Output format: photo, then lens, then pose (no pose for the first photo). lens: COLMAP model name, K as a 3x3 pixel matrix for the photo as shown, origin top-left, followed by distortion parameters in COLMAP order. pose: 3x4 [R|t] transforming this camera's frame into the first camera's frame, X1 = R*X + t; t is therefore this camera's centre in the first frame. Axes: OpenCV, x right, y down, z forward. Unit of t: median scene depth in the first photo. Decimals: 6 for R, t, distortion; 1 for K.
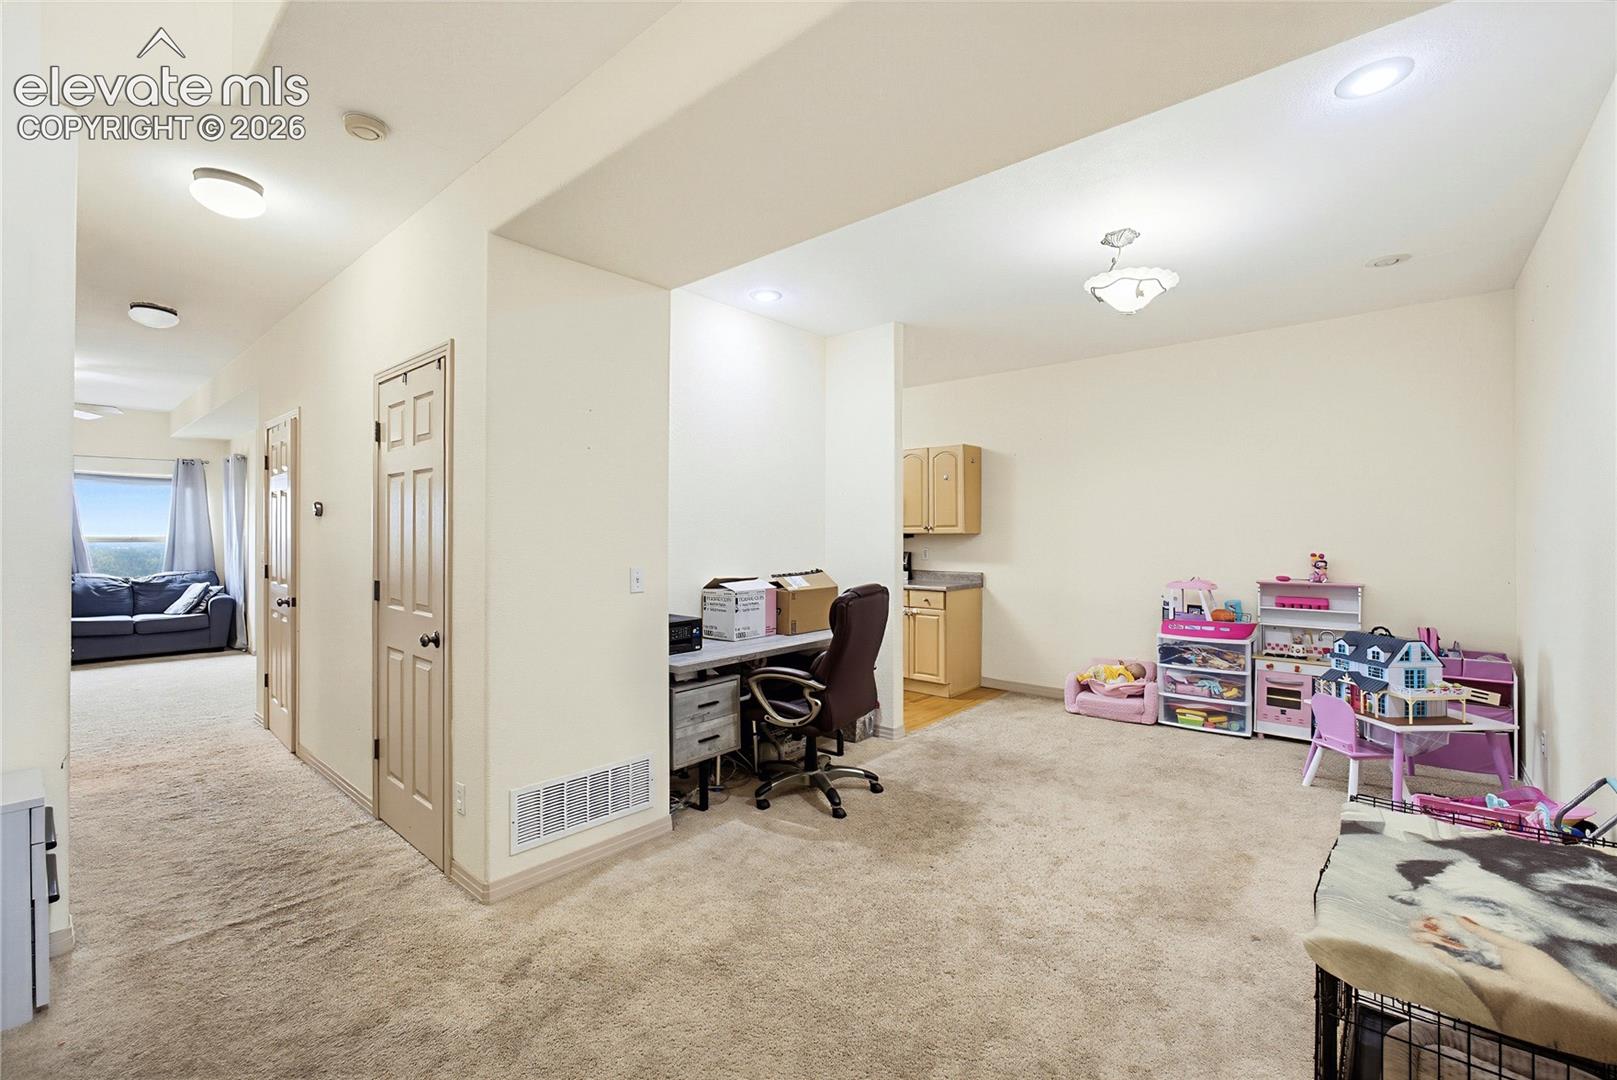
lens RADIAL K [[680.9, 0, 801.3], [0, 680.9, 528.6], [0, 0, 1]] dist [-0.009806, 0.000209]
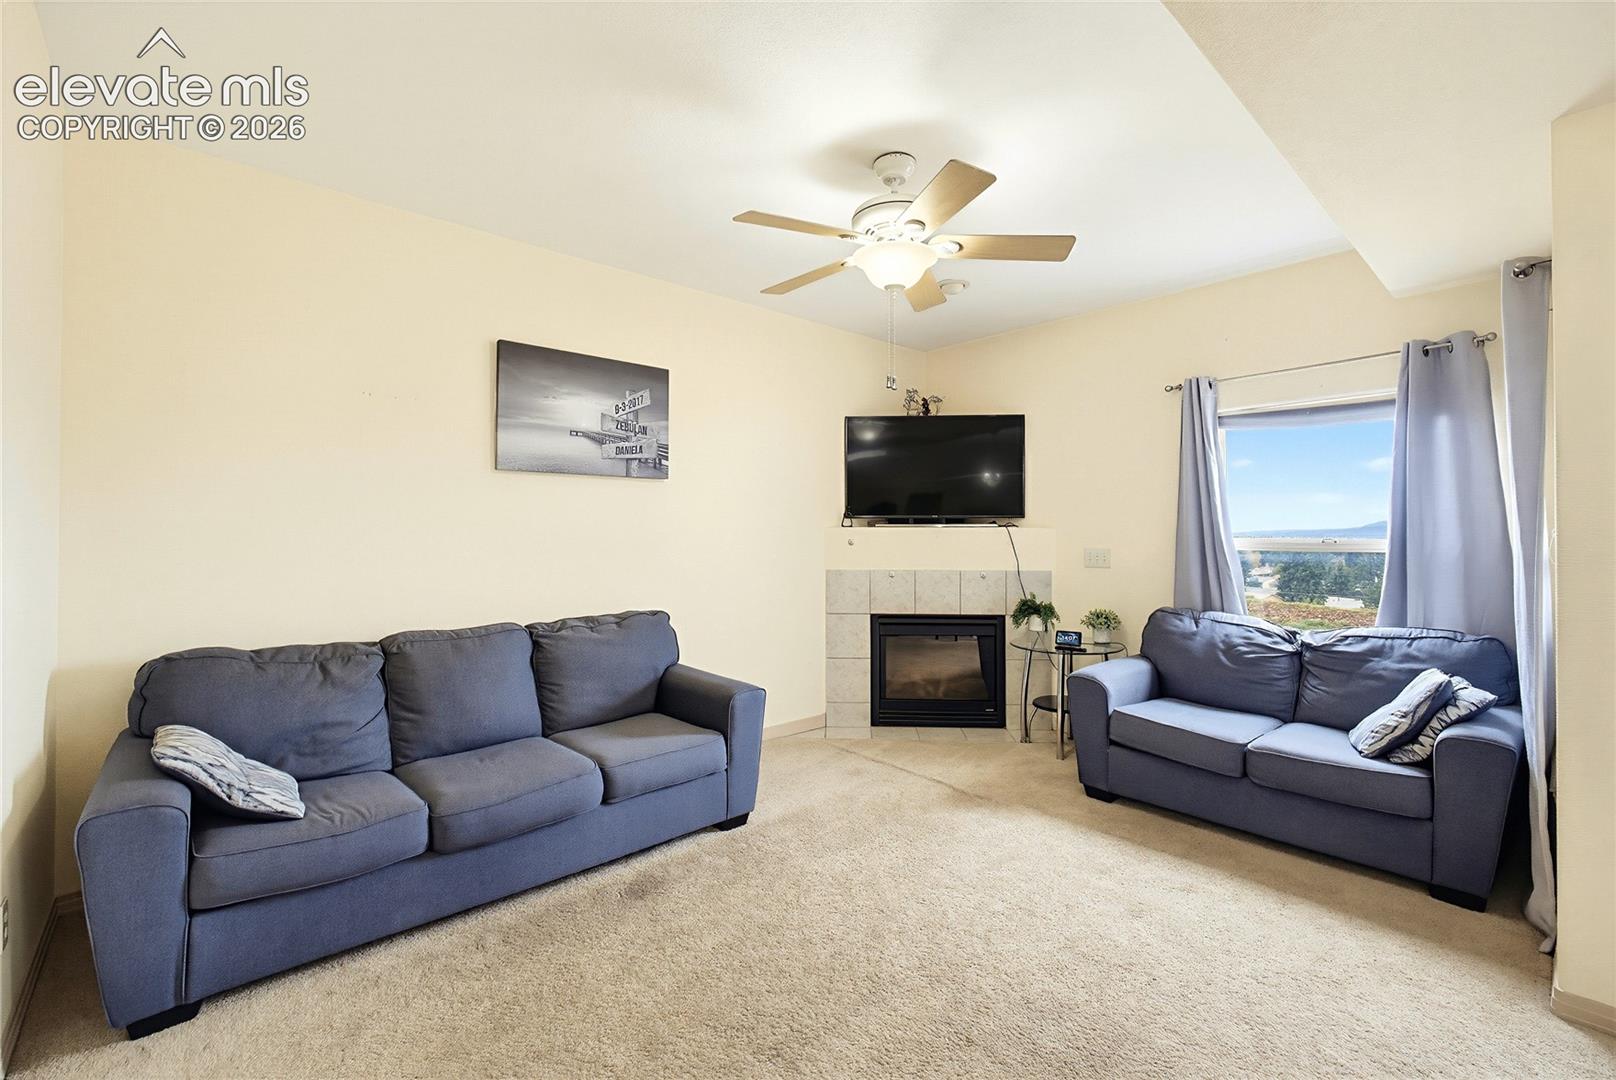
lens RADIAL K [[707.4, 0, 800.9], [0, 707.4, 529.2], [0, 0, 1]] dist [-0.025166, 0.013190]
pose [[-0.127616, -0.009411, -0.991779, -0.502693], [0.004160, 0.999941, -0.010024, 0.008597], [0.991815, -0.005405, -0.127570, 0.745154]]
